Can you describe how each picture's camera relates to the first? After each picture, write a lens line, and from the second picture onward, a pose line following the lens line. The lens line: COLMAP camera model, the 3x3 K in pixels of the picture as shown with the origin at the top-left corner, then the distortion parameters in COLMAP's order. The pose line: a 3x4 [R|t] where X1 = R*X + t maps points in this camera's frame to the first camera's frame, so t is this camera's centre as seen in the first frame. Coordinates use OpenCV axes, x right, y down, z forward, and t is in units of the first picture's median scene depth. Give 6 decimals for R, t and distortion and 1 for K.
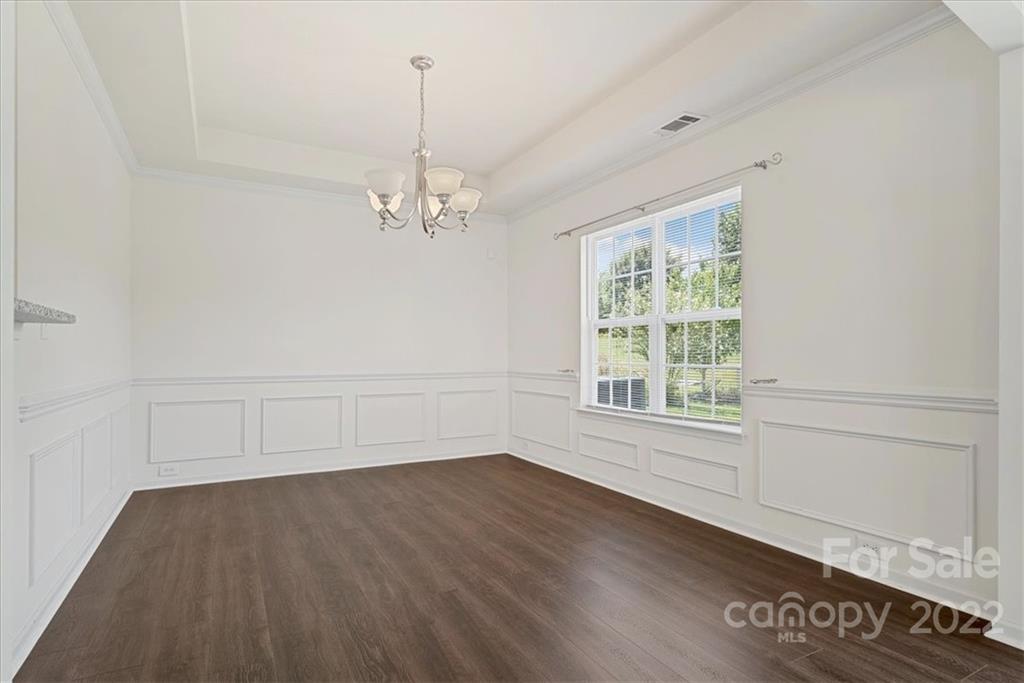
lens RADIAL K [[521.1, 0, 508.8], [0, 521.1, 351.1], [0, 0, 1]] dist [0.002270, 0.000710]
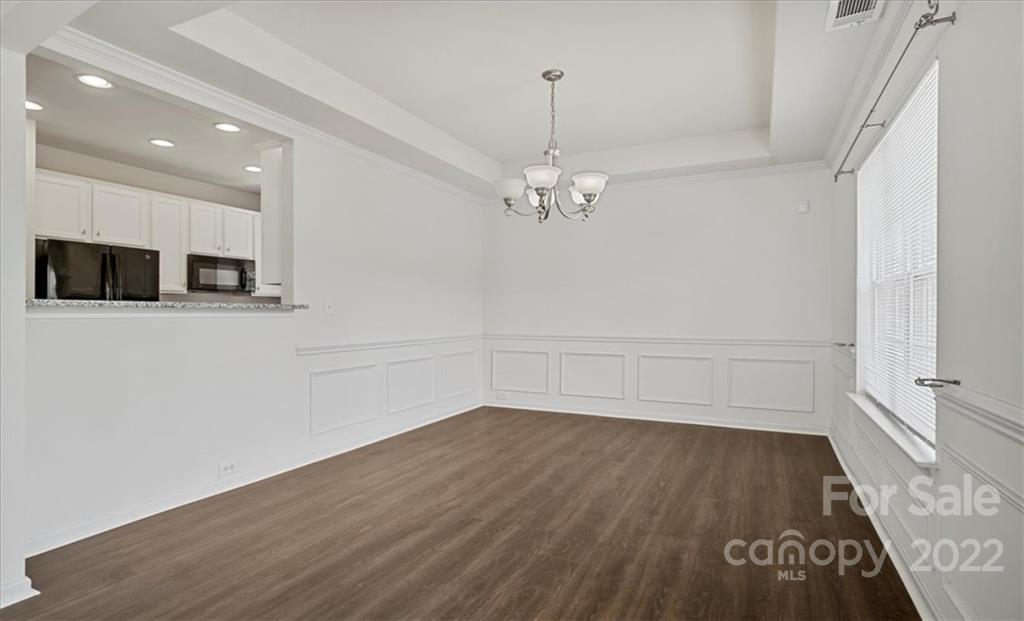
lens RADIAL K [[457.9, 0, 512.0], [0, 457.9, 310.5], [0, 0, 1]] dist [0.001191, 0.000146]
pose [[0.619686, -0.004916, -0.784834, 0.582980], [0.005501, 0.999983, -0.001920, -0.023052], [0.784830, -0.003128, 0.619703, 0.289485]]
